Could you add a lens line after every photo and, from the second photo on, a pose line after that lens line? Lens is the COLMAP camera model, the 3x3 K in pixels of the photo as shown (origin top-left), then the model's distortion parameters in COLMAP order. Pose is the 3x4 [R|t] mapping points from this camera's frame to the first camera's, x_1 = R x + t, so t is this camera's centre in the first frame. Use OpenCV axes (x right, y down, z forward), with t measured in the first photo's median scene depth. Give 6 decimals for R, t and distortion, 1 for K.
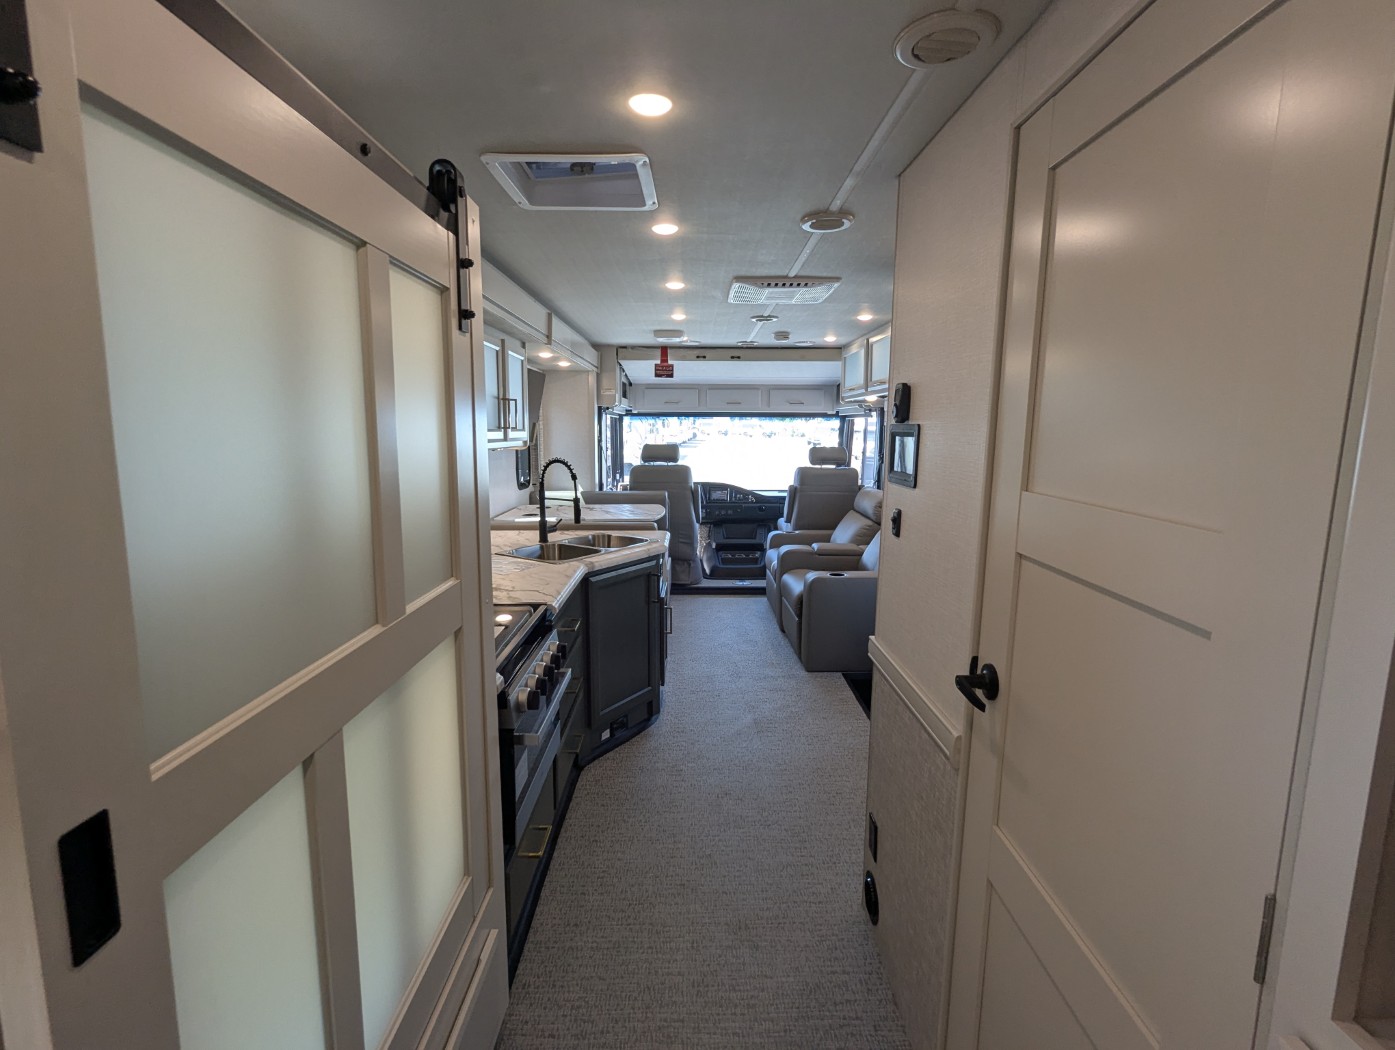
lens RADIAL K [[663.6, 0, 696.0], [0, 663.6, 531.5], [0, 0, 1]] dist [-0.000142, 0.000398]
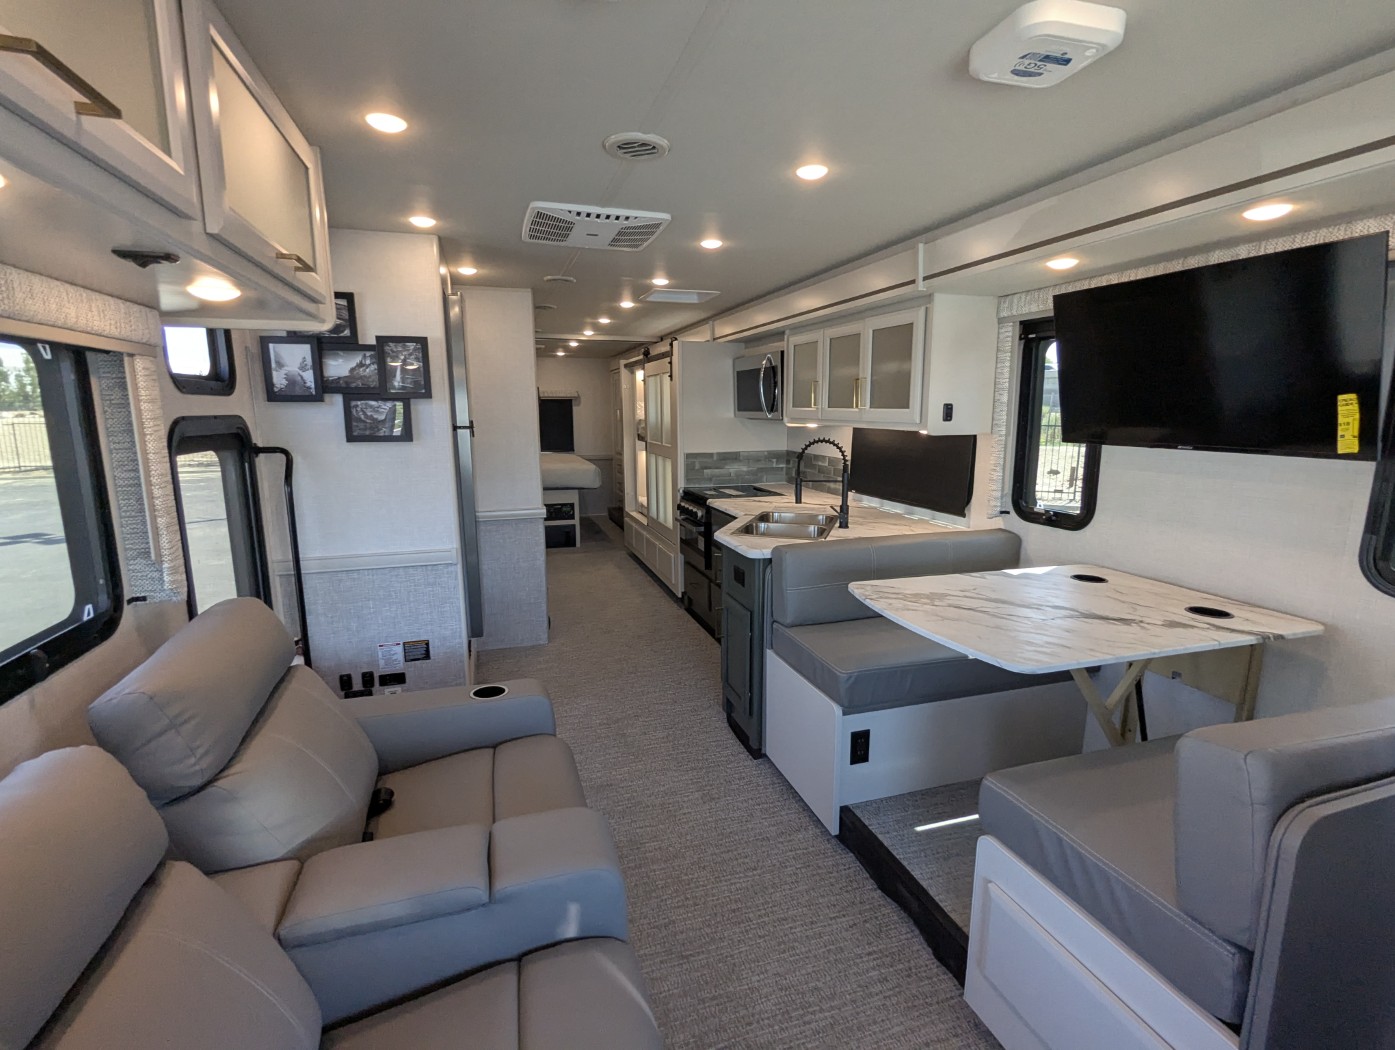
lens RADIAL K [[663.6, 0, 697.1], [0, 663.6, 525.2], [0, 0, 1]] dist [-0.000142, 0.000398]
pose [[-0.955387, 0.046606, -0.291656, 0.161888], [-0.050628, 0.947015, 0.317175, -0.181681], [0.290984, 0.317790, -0.902406, 1.172737]]
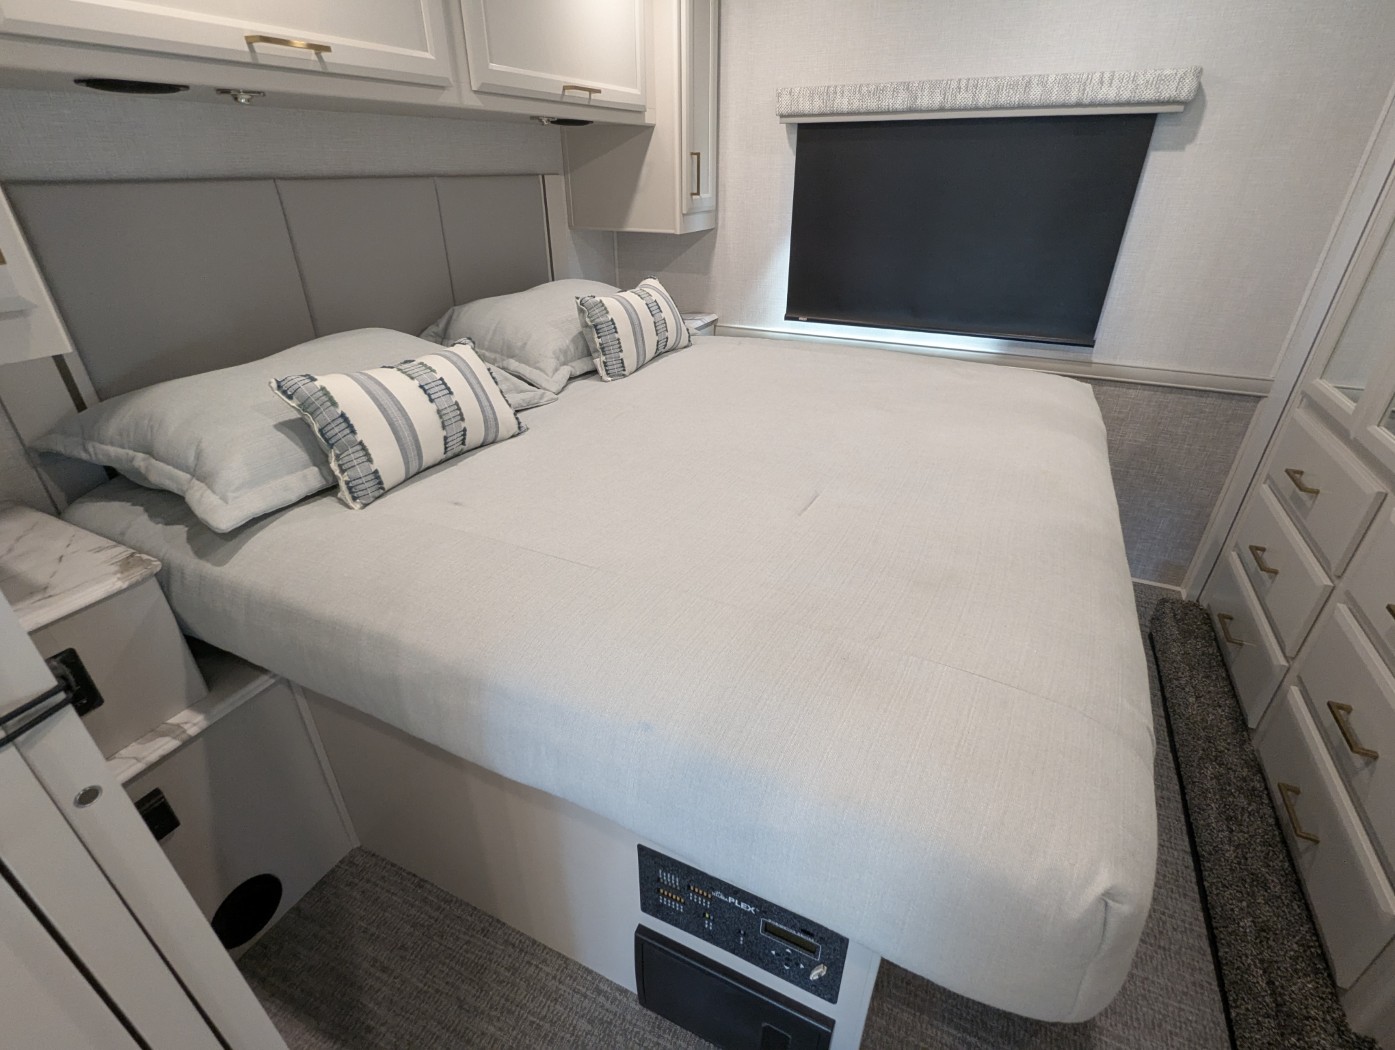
lens RADIAL K [[663.6, 0, 692.4], [0, 663.6, 528.4], [0, 0, 1]] dist [-0.000142, 0.000398]
pose [[-0.899241, -0.216477, 0.380136, -0.006605], [0.063621, 0.795018, 0.603240, 0.019201], [-0.432803, 0.566643, -0.701141, -0.092587]]
